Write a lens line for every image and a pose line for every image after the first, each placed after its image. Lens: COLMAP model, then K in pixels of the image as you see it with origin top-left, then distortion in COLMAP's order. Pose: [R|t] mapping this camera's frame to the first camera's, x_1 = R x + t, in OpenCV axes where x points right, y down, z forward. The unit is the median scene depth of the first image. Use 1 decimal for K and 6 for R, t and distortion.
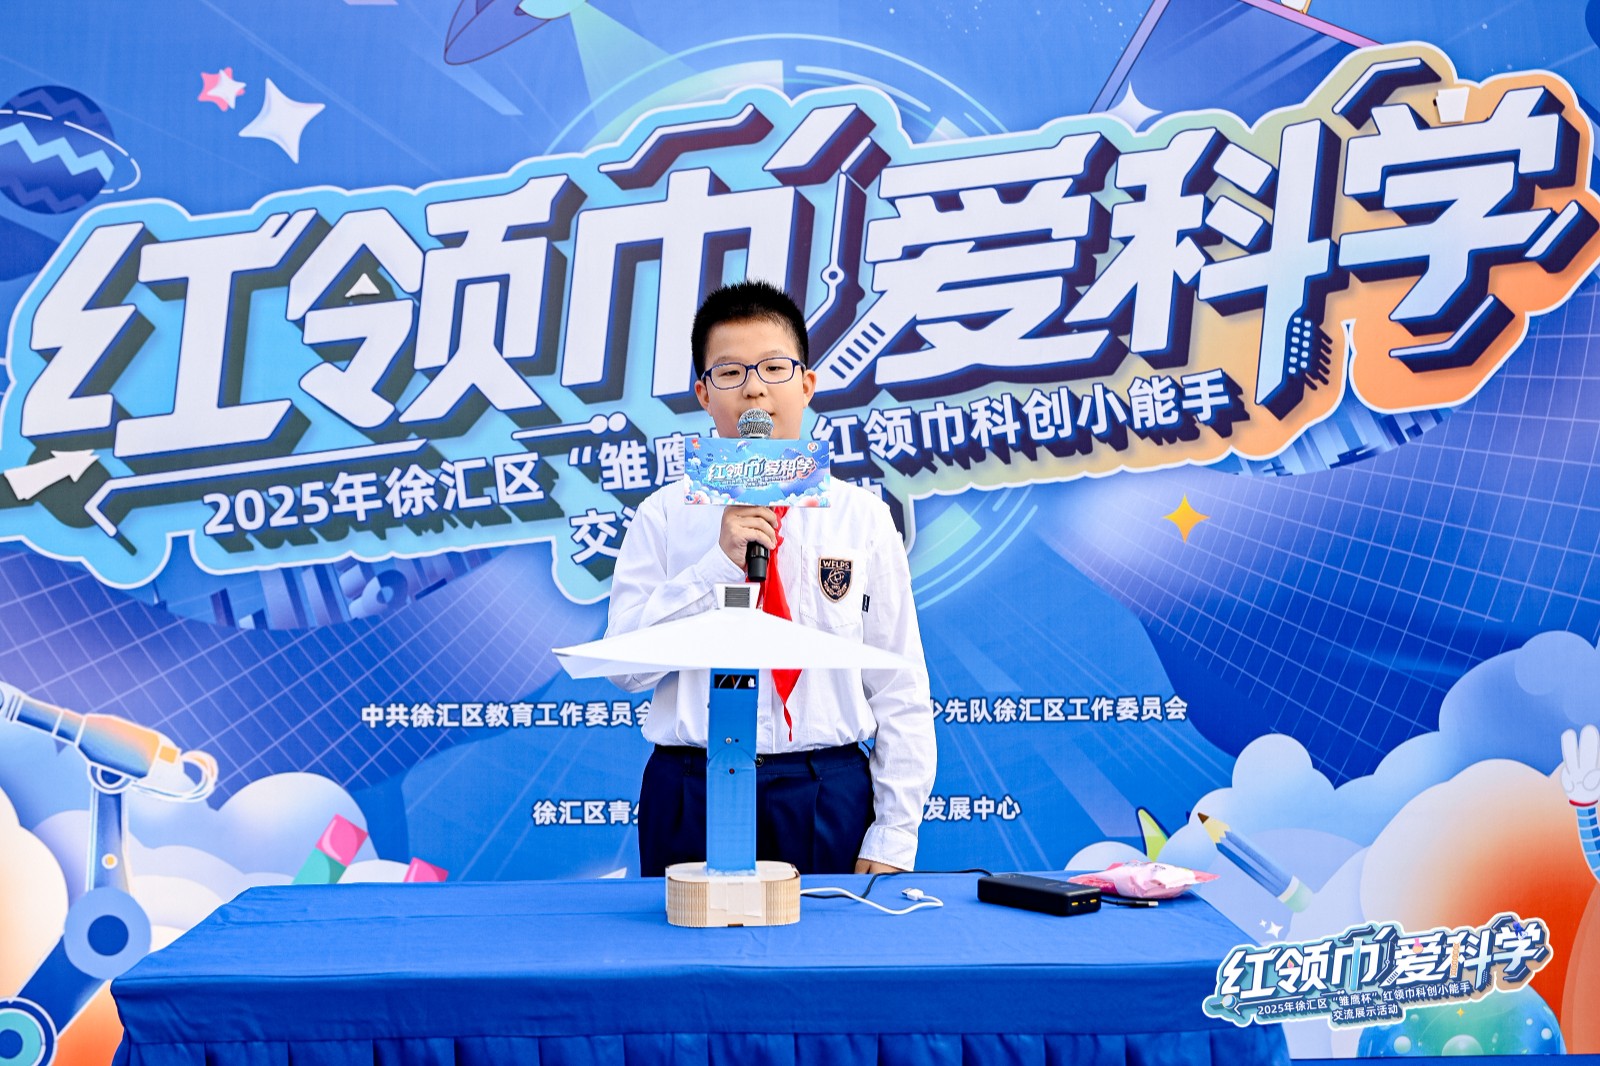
lens RADIAL K [[2053.7, 0, 803.0], [0, 2053.7, 541.4], [0, 0, 1]] dist [-0.017677, 0.000000]
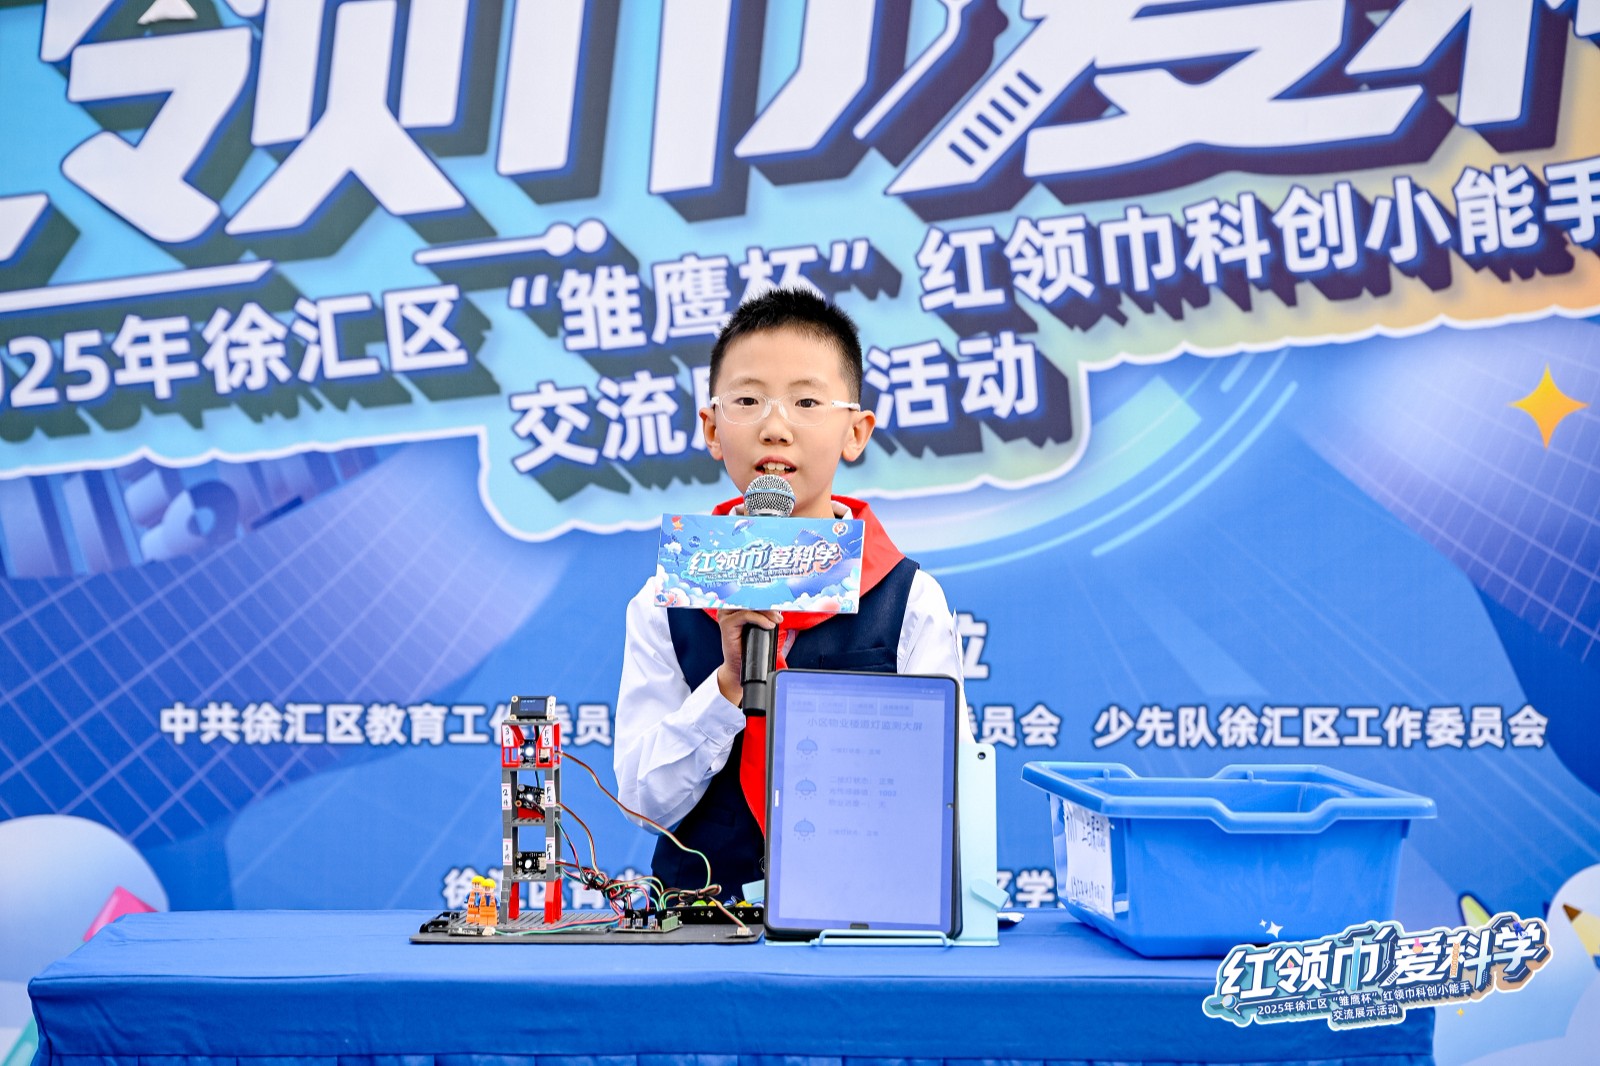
lens RADIAL K [[5121.1, 0, 794.7], [0, 5121.1, 523.6], [0, 0, 1]] dist [-0.026253, 0.000000]
pose [[0.999352, 0.010574, -0.034420, 0.020743], [-0.009706, 0.999633, 0.025294, -0.012801], [0.034675, -0.024944, 0.999087, -0.484455]]
